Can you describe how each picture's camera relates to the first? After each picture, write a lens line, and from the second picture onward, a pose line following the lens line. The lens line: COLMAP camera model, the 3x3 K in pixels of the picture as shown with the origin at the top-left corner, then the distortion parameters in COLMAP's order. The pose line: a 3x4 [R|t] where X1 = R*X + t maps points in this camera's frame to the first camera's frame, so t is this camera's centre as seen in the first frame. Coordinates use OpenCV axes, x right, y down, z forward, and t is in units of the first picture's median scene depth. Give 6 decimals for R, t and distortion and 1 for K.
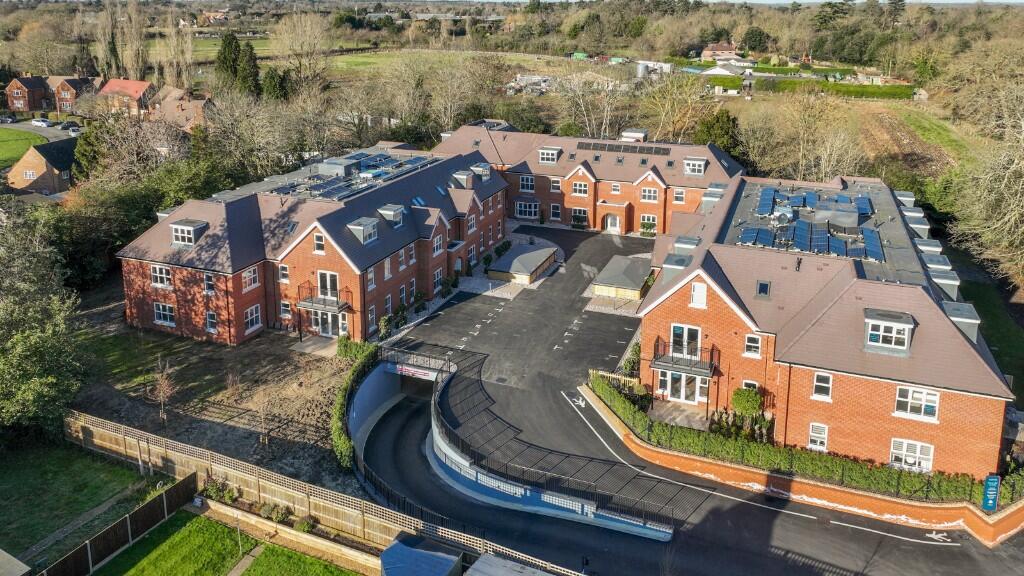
lens RADIAL K [[746.5, 0, 516.5], [0, 746.5, 156.9], [0, 0, 1]] dist [0.000705, -0.003035]
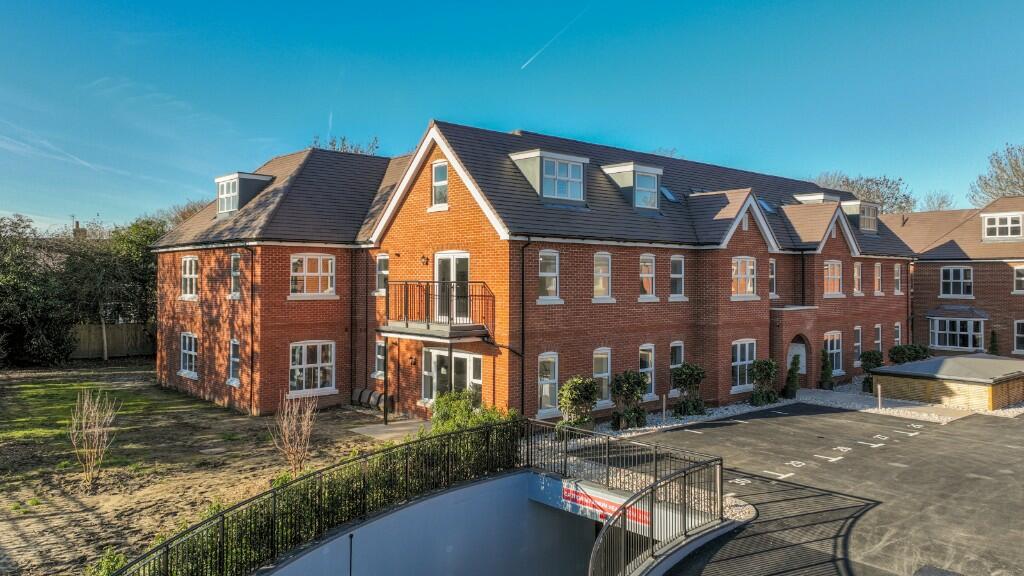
lens RADIAL K [[754.4, 0, 525.2], [0, 754.4, 269.5], [0, 0, 1]] dist [0.004981, -0.000596]
pose [[0.894138, -0.002457, -0.447785, -0.028007], [-0.093465, 0.976936, -0.191990, 0.241380], [0.437929, 0.213518, 0.873286, 0.656027]]
